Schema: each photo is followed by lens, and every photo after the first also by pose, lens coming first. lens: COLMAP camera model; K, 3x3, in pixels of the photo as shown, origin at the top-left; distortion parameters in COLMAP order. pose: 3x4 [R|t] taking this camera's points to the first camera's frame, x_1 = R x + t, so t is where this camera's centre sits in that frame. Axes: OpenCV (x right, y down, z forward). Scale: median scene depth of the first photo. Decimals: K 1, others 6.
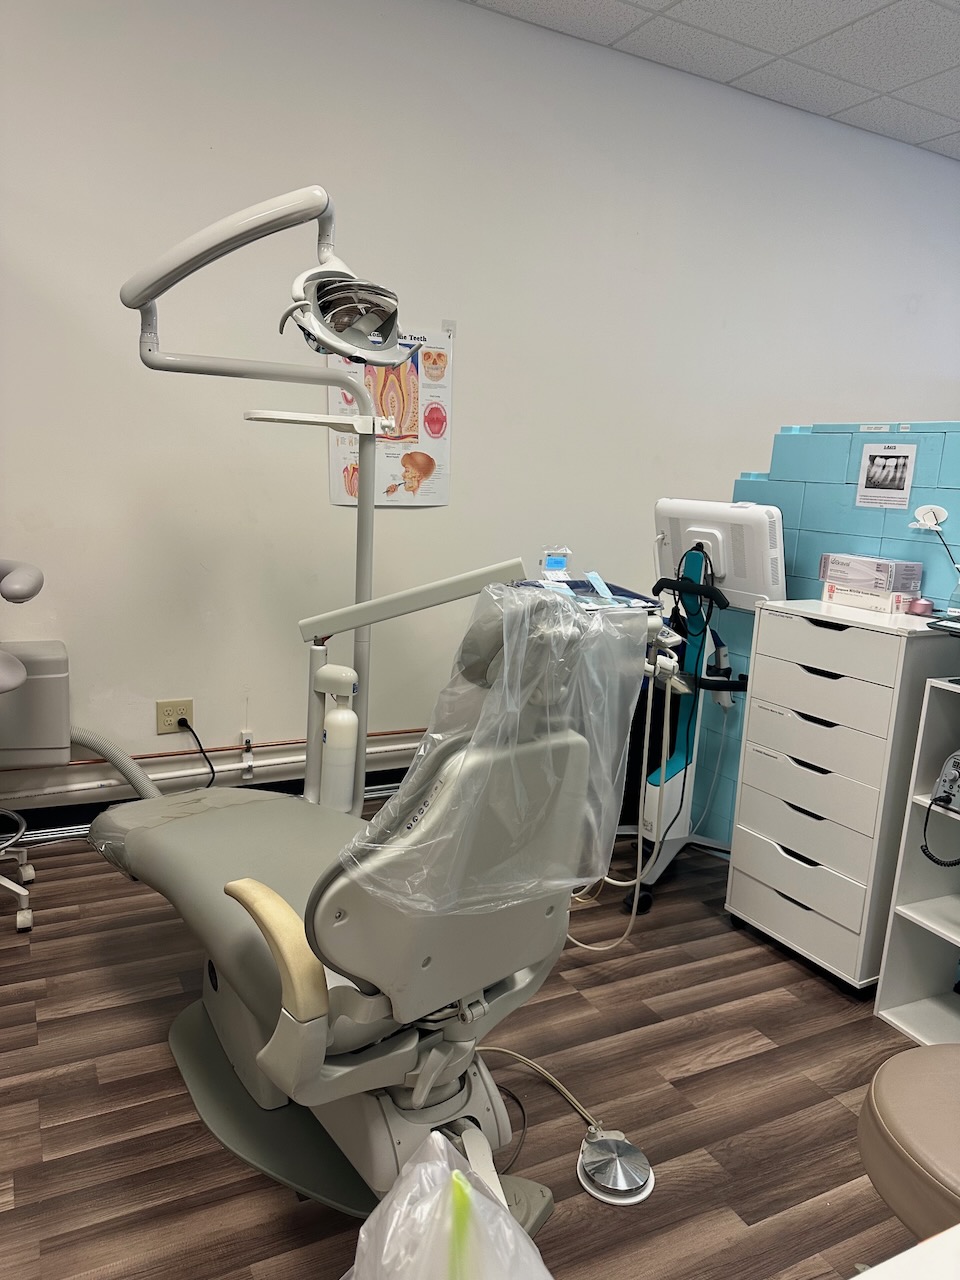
lens RADIAL K [[900.8, 0, 480.0], [0, 900.8, 640.0], [0, 0, 1]] dist [0.116958, -0.148385]
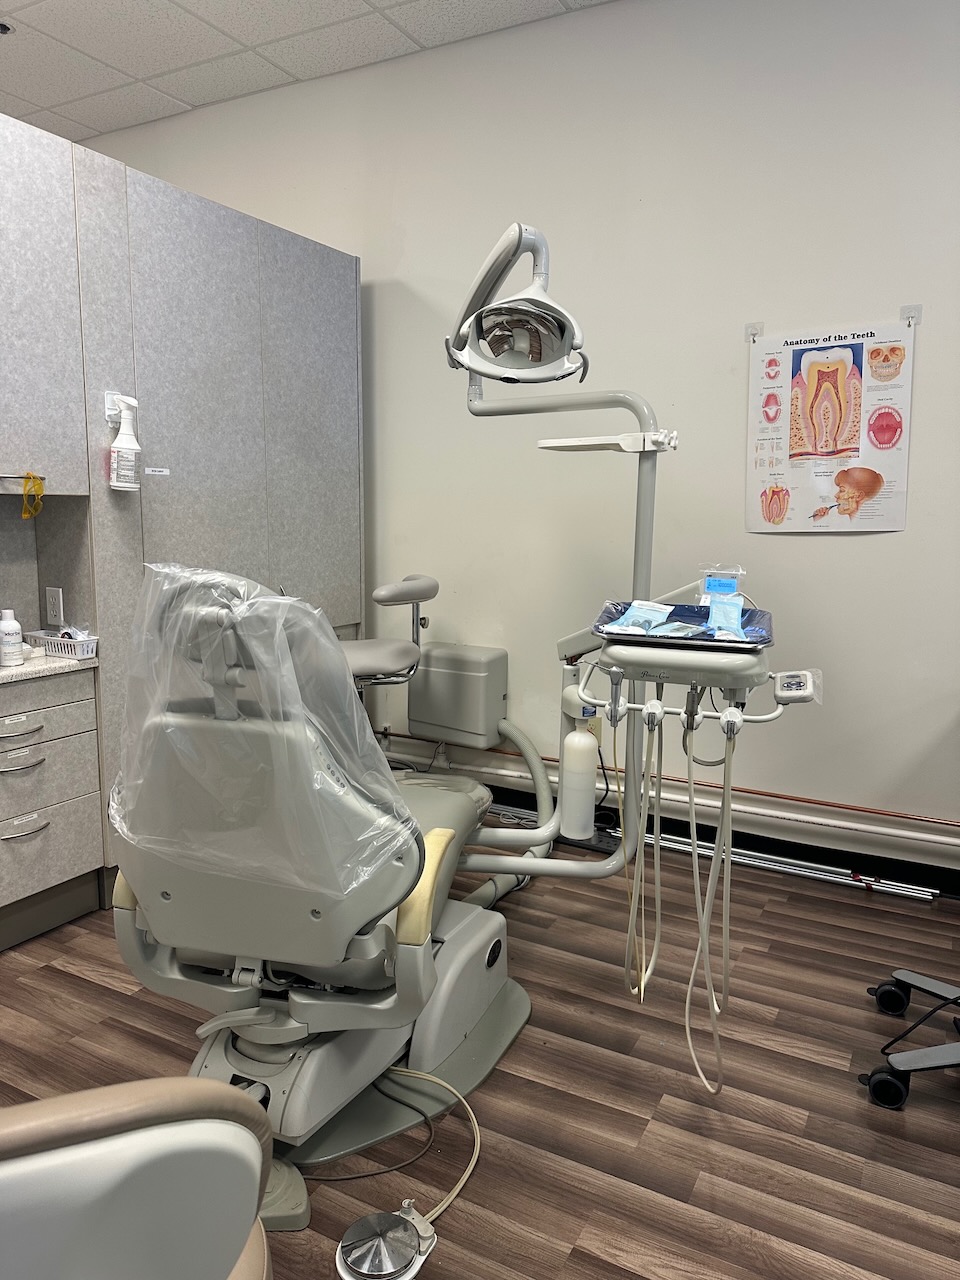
lens RADIAL K [[895.4, 0, 480.0], [0, 895.4, 640.0], [0, 0, 1]] dist [-0.010033, -0.000454]
pose [[0.560345, 0.074892, -0.824866, 0.434707], [-0.126197, 0.991996, 0.004339, -0.010172], [0.818589, 0.101664, 0.565311, 0.270972]]
